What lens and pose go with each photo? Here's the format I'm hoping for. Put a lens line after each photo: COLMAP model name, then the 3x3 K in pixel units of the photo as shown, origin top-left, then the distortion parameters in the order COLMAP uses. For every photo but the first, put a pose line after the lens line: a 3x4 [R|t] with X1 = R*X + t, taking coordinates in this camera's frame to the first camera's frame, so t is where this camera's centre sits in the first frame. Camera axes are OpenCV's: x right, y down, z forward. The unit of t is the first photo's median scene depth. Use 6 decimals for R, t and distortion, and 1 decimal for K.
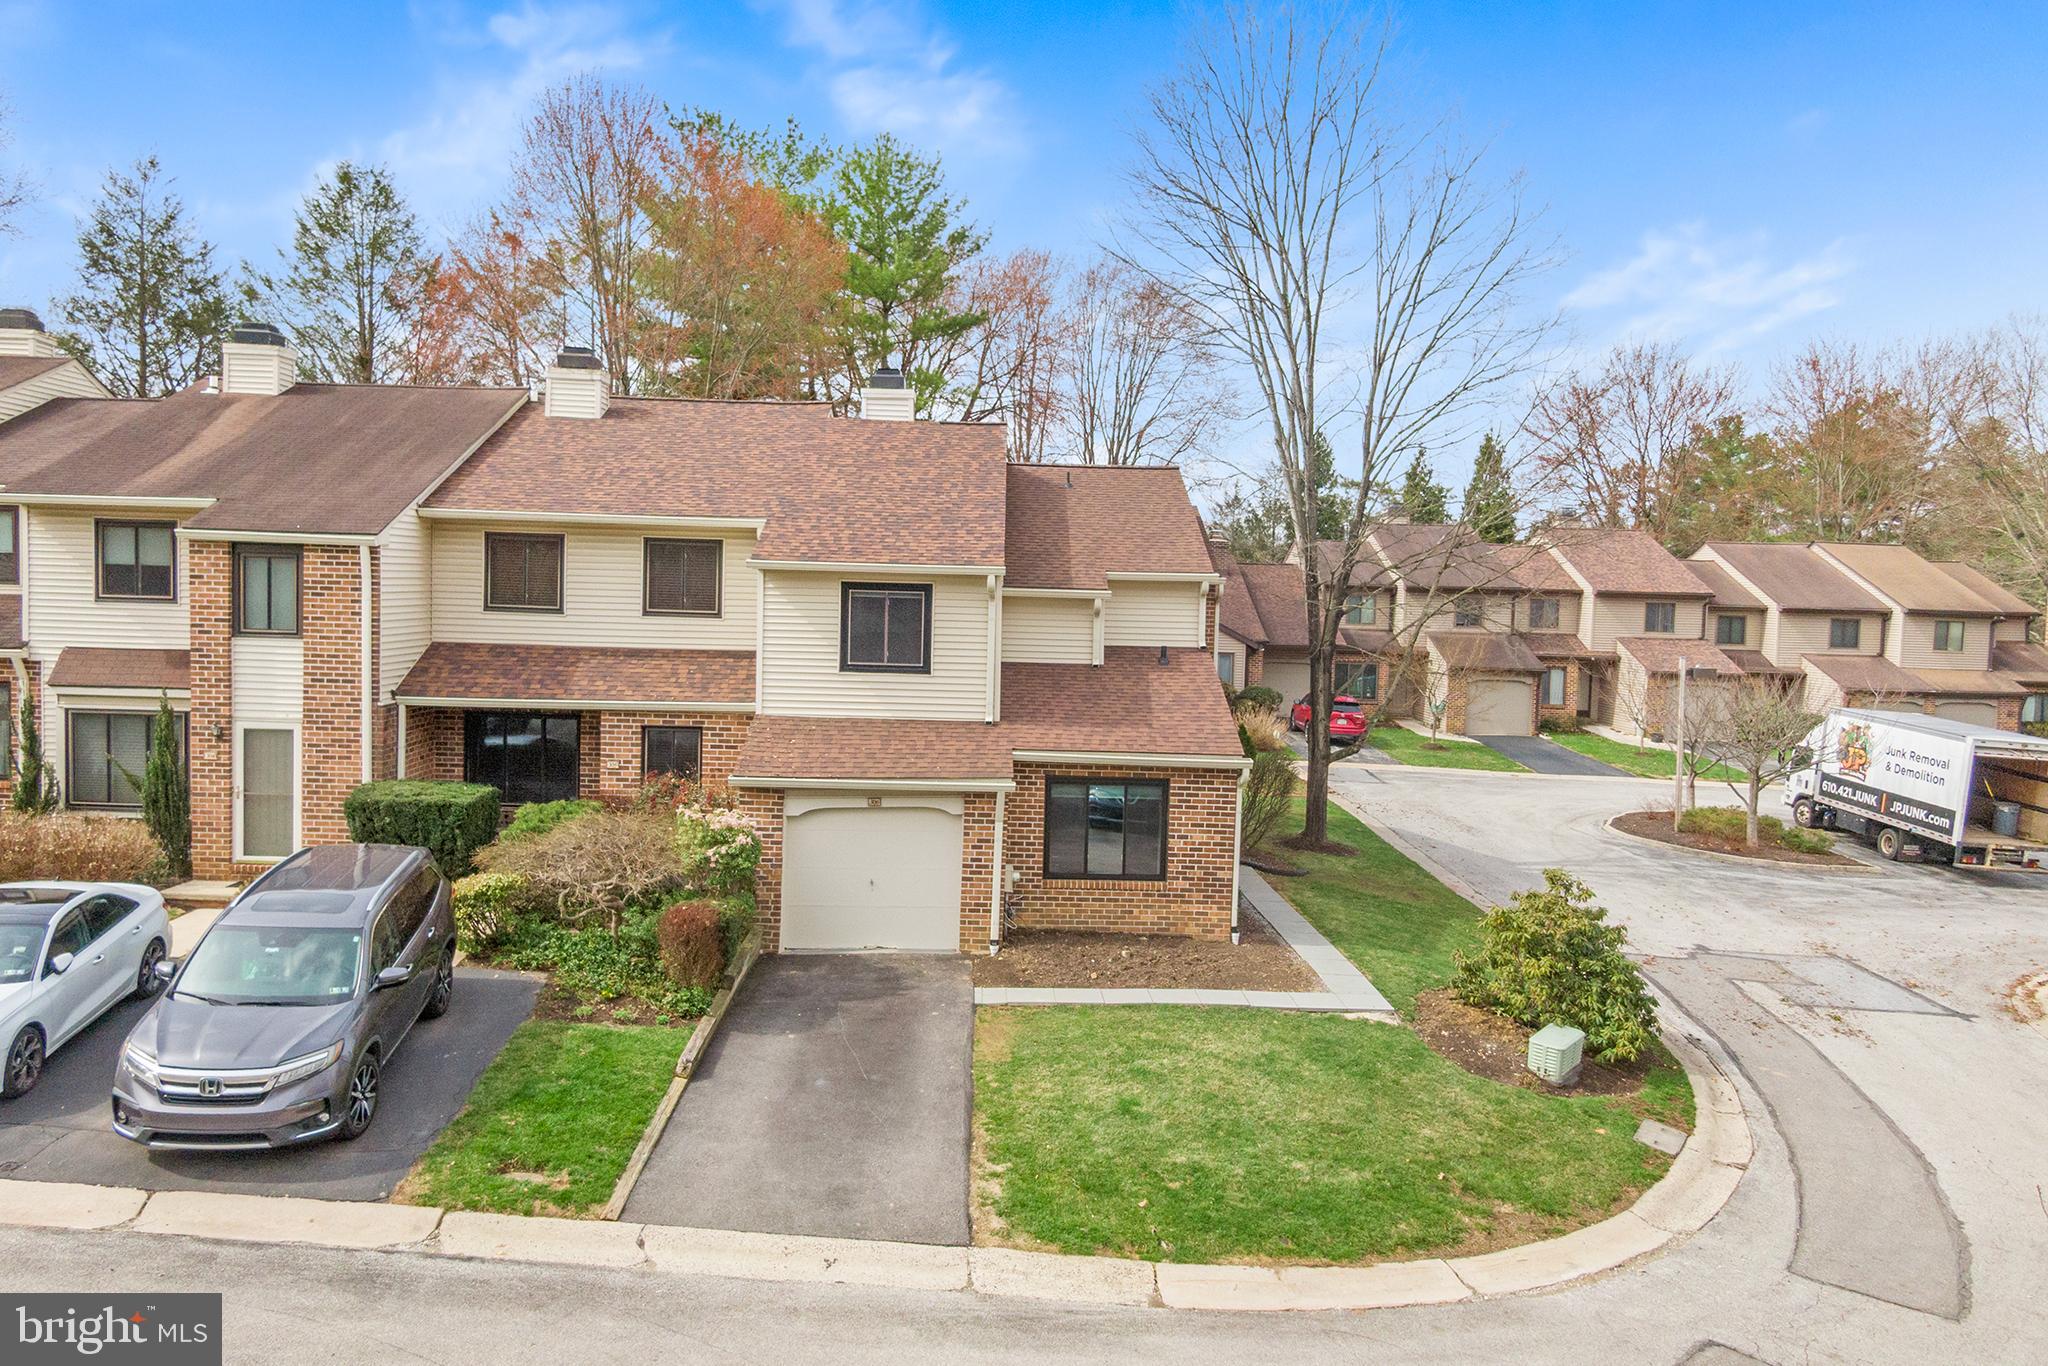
lens RADIAL K [[1470.9, 0, 1024.0], [0, 1470.9, 683.0], [0, 0, 1]] dist [0.053419, -0.091176]
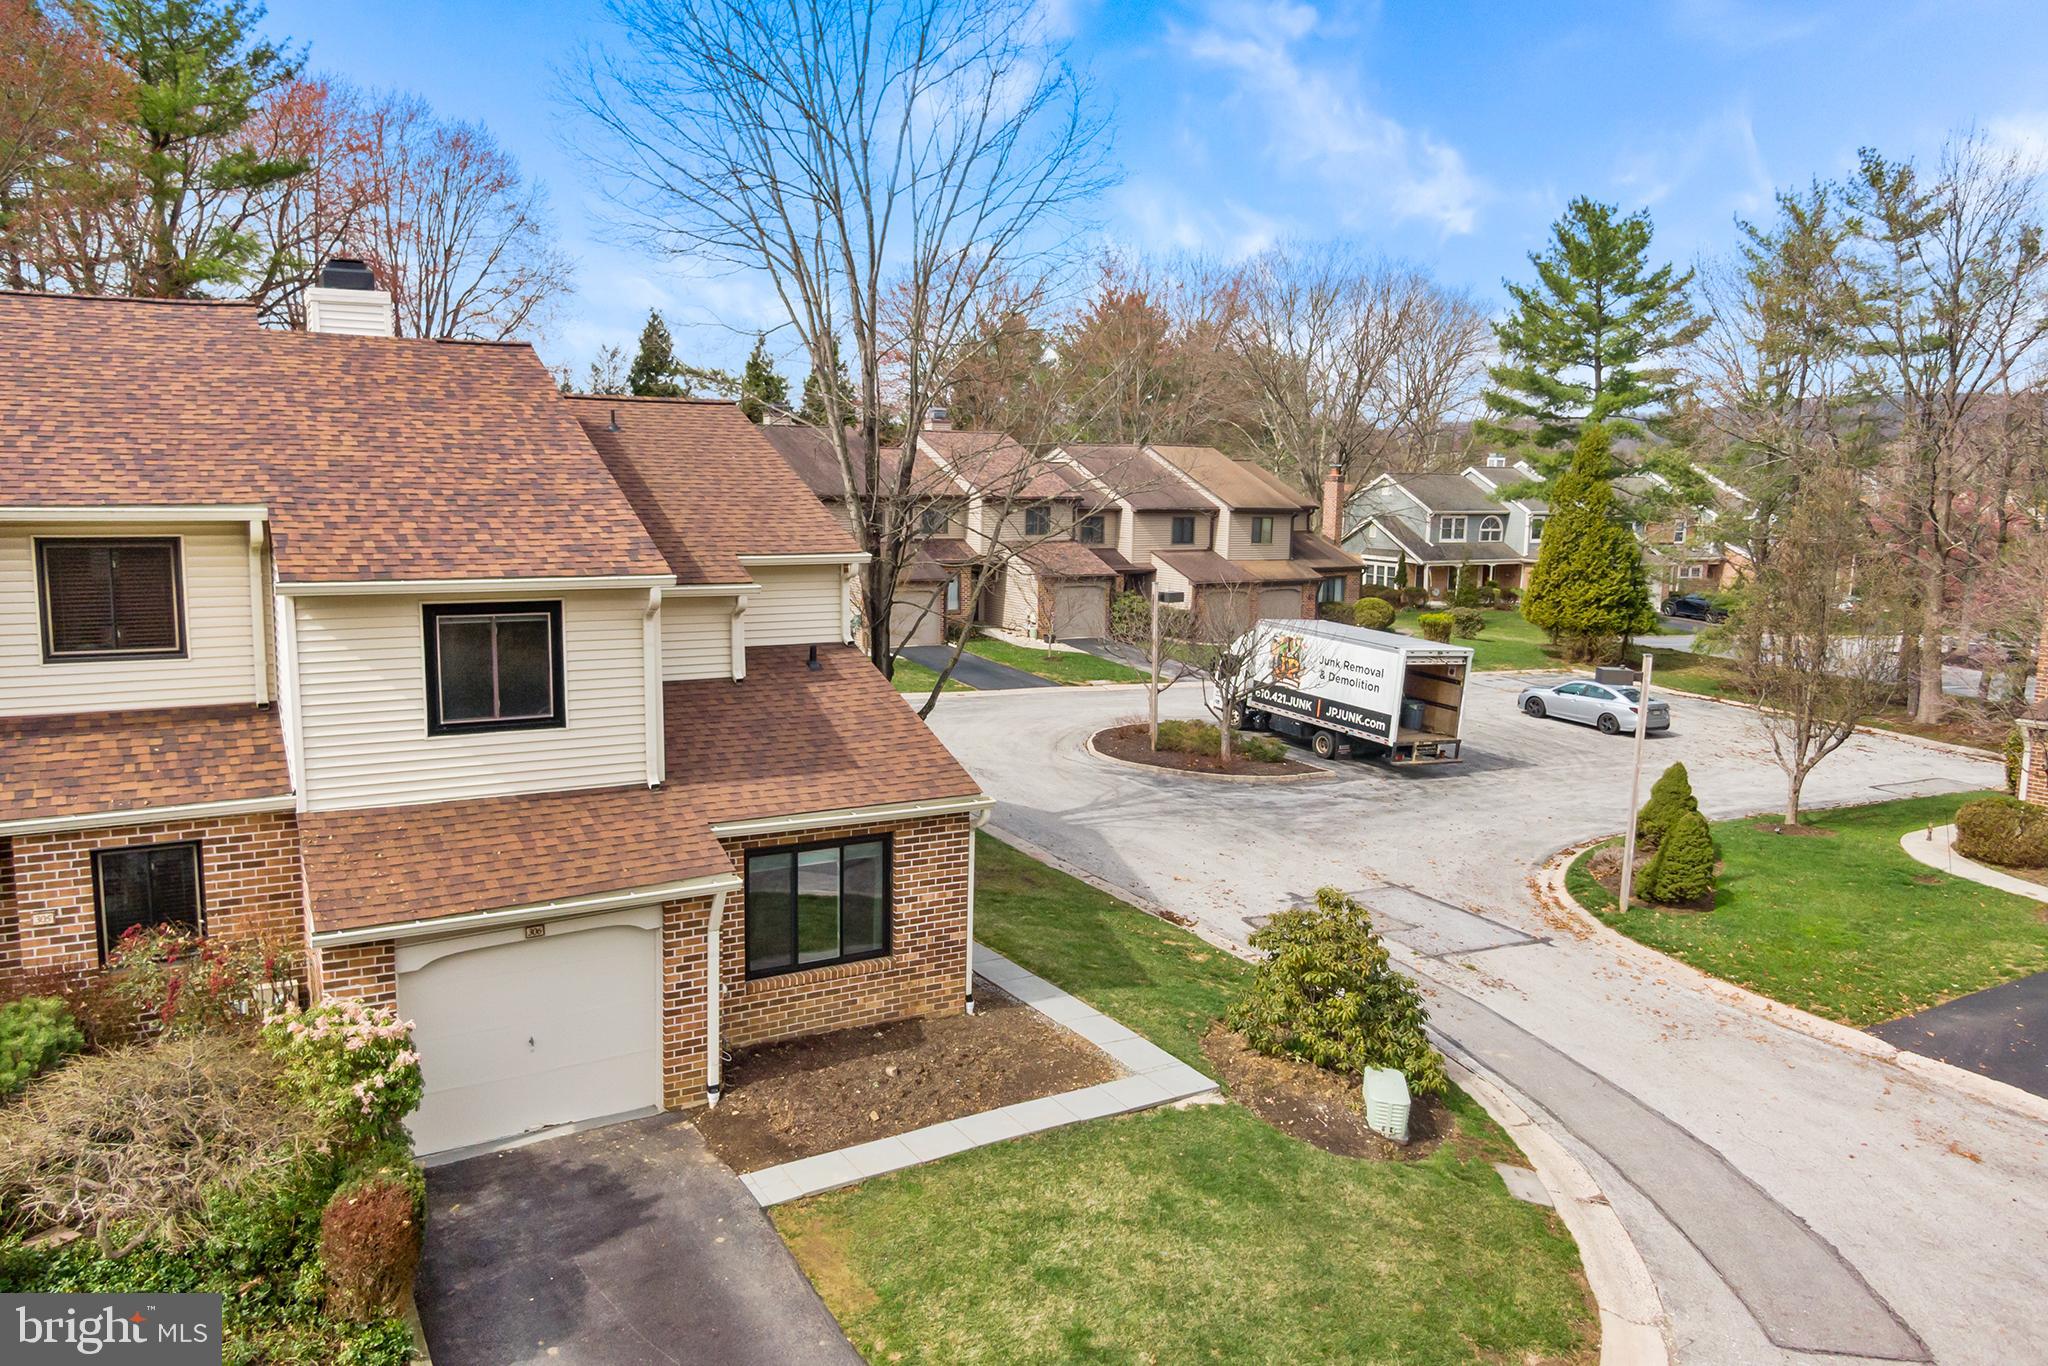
lens RADIAL K [[1452.1, 0, 1024.0], [0, 1452.1, 683.0], [0, 0, 1]] dist [0.063772, -0.111409]
pose [[0.875745, -0.081779, 0.475797, -0.192313], [0.038850, 0.994290, 0.099390, -0.083673], [-0.481208, -0.068555, 0.873922, 0.260791]]
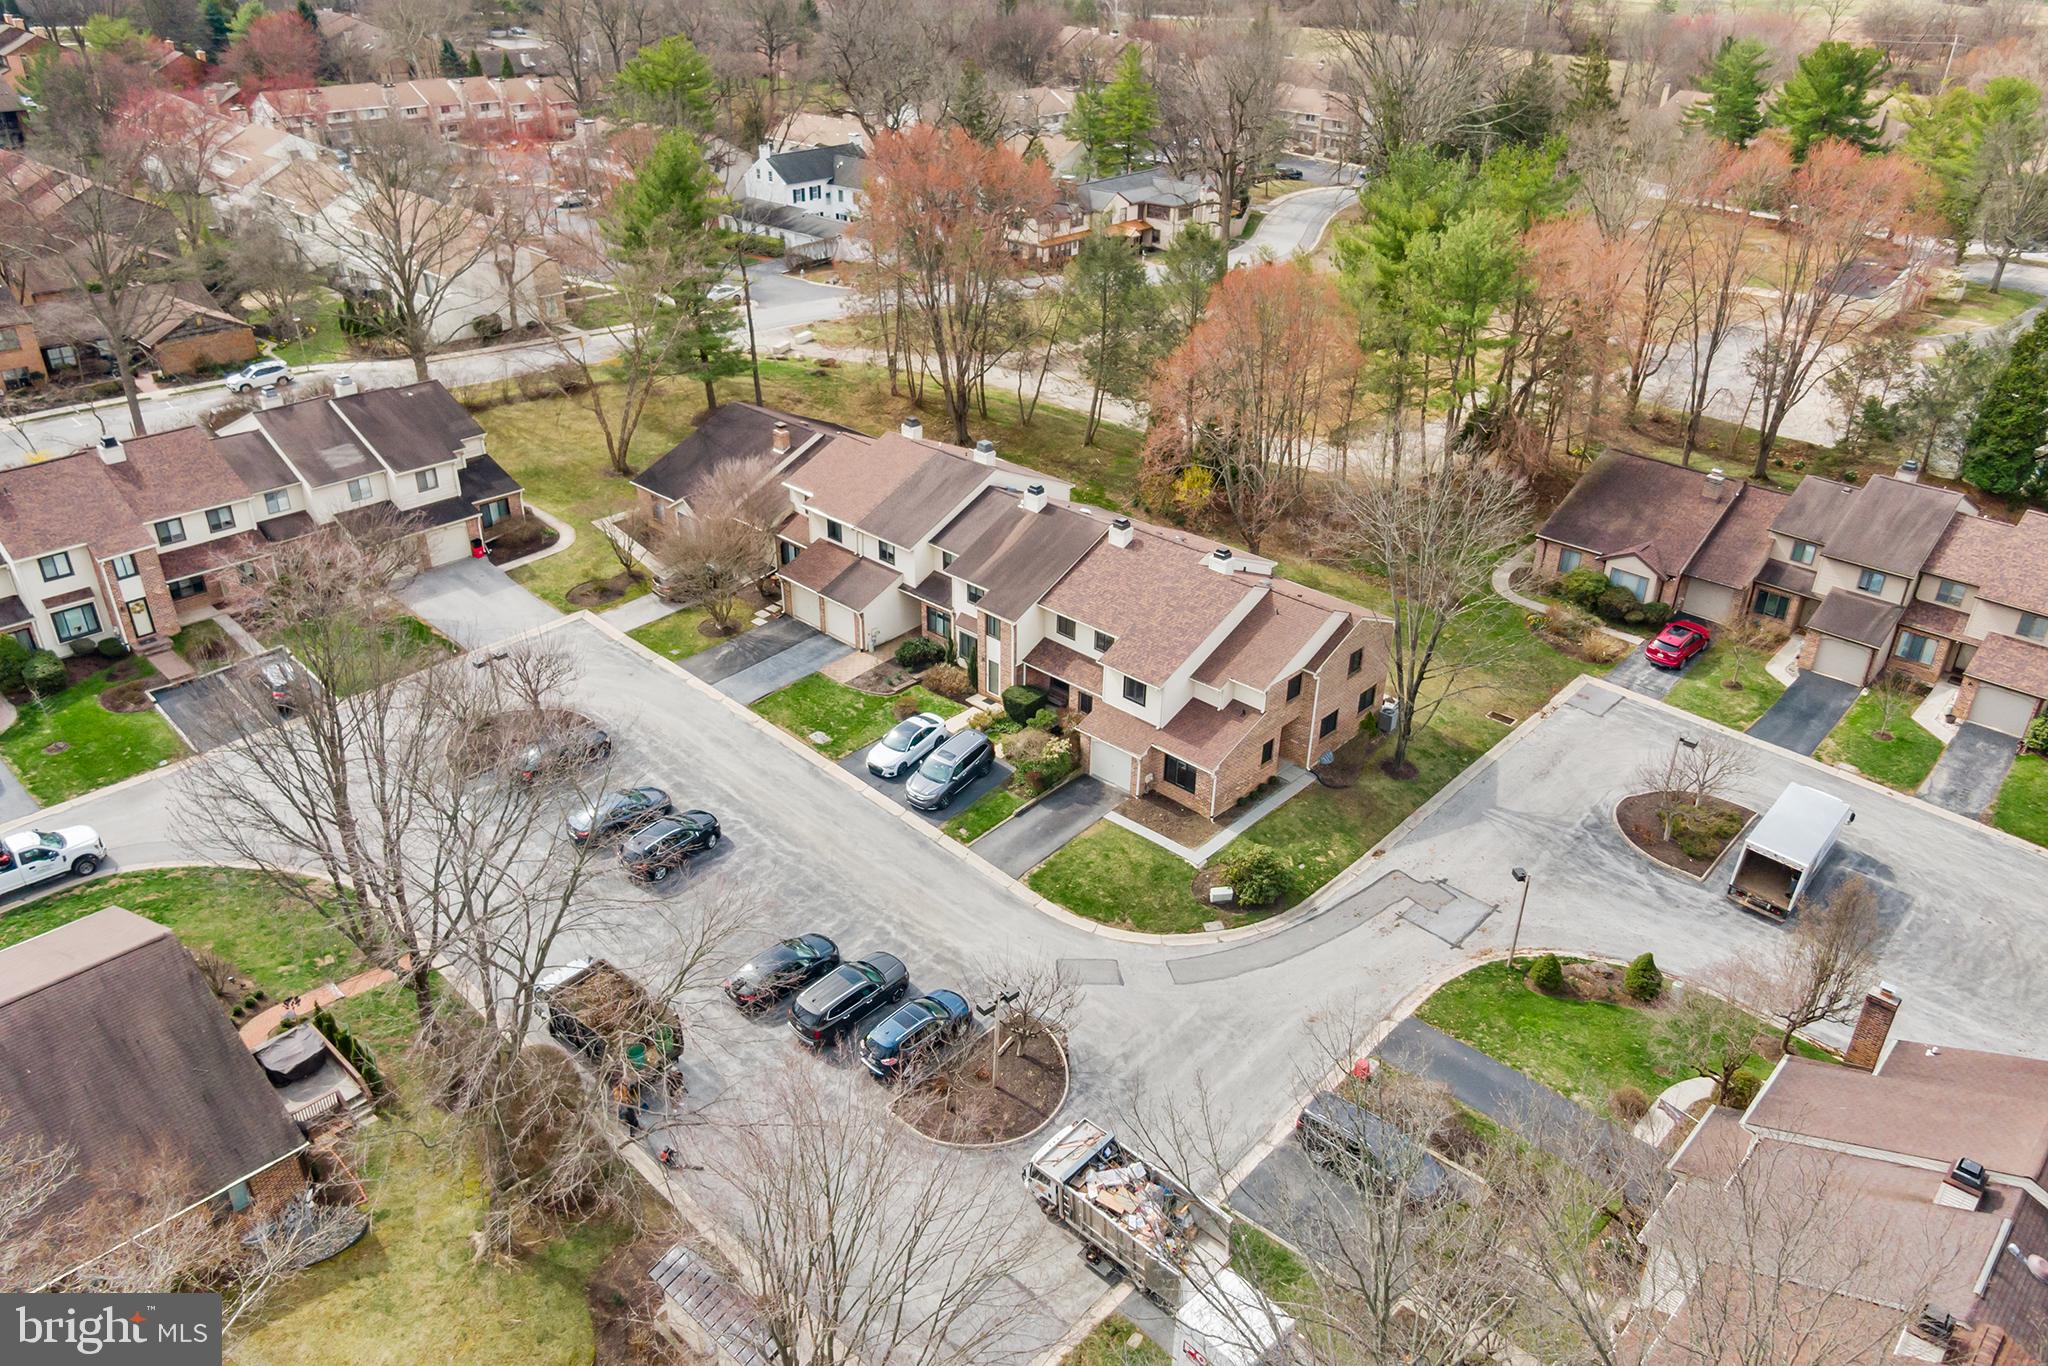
lens RADIAL K [[1452.1, 0, 1024.0], [0, 1452.1, 683.0], [0, 0, 1]] dist [0.063772, -0.111409]
pose [[0.709139, 0.325040, -0.625676, 1.559289], [-0.038330, 0.903858, 0.426113, -1.271749], [0.704026, -0.278191, 0.653420, -1.101079]]
